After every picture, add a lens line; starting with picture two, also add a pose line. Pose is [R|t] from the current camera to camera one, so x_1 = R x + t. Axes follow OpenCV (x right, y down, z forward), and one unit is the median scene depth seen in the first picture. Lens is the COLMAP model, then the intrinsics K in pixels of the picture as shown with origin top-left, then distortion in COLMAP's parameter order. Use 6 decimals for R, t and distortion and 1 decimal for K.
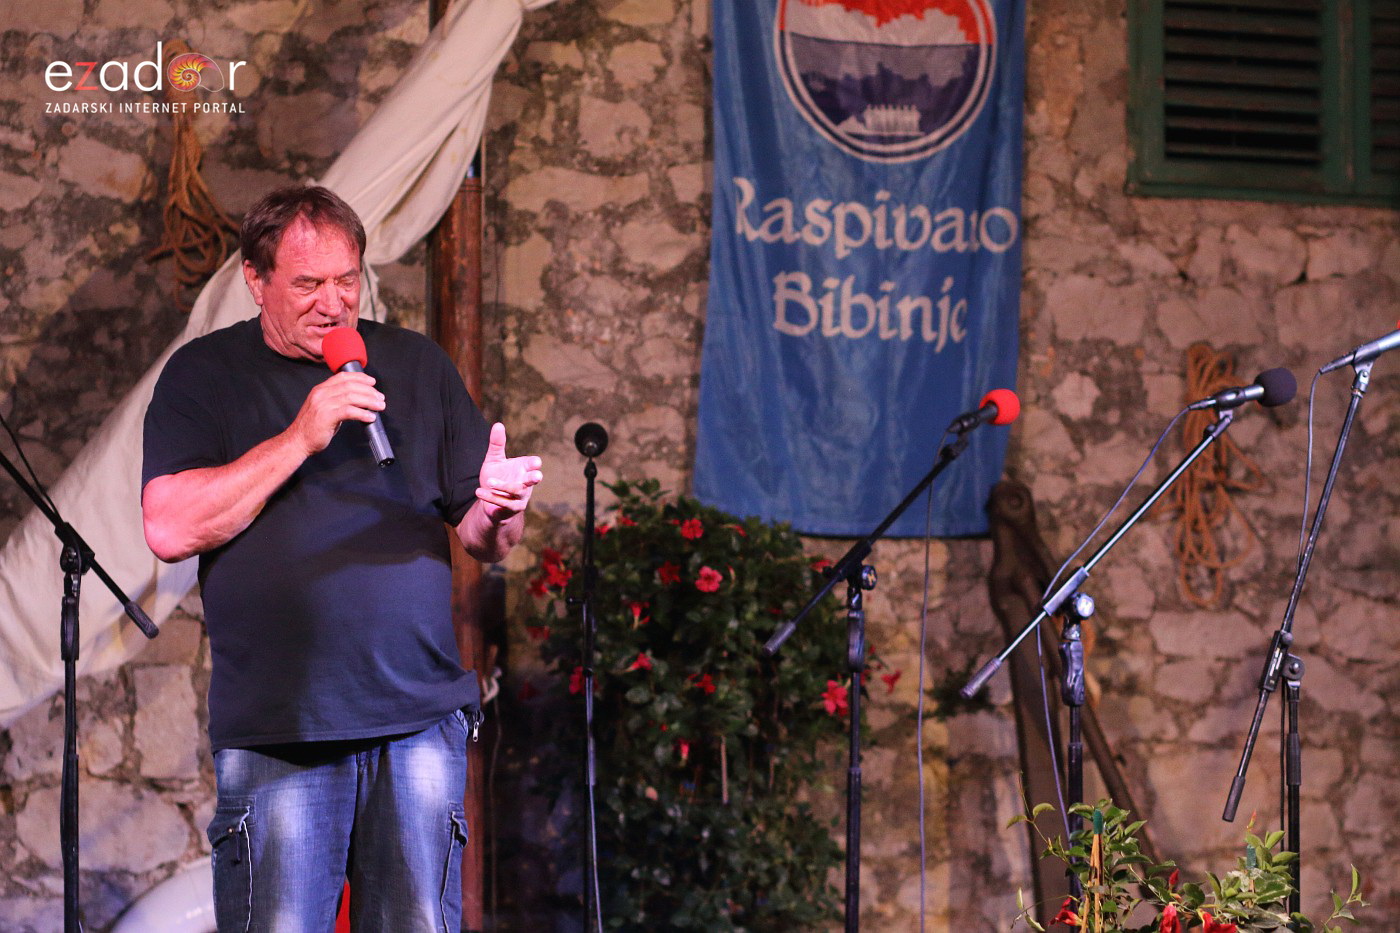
lens RADIAL K [[5363.9, 0, 700.0], [0, 5363.9, 466.5], [0, 0, 1]] dist [-0.045052, -1.475934]
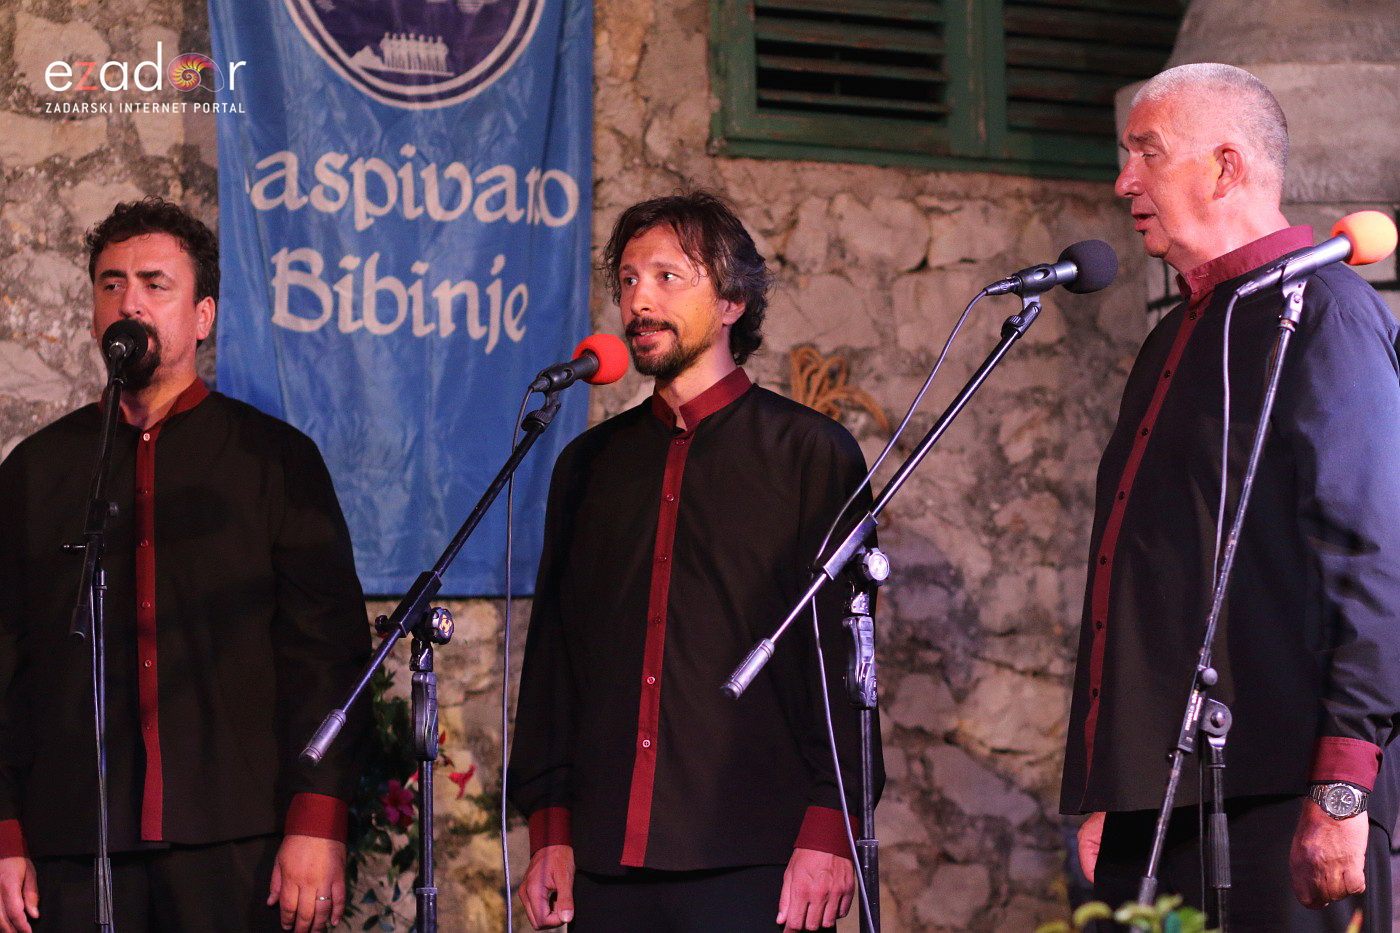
lens RADIAL K [[5363.9, 0, 700.0], [0, 5363.9, 466.5], [0, 0, 1]] dist [-0.045052, -1.475934]
pose [[0.986763, -0.010863, 0.161805, -0.048124], [0.015946, 0.999418, -0.030149, 0.017911], [-0.161384, 0.032330, 0.986362, 0.237341]]
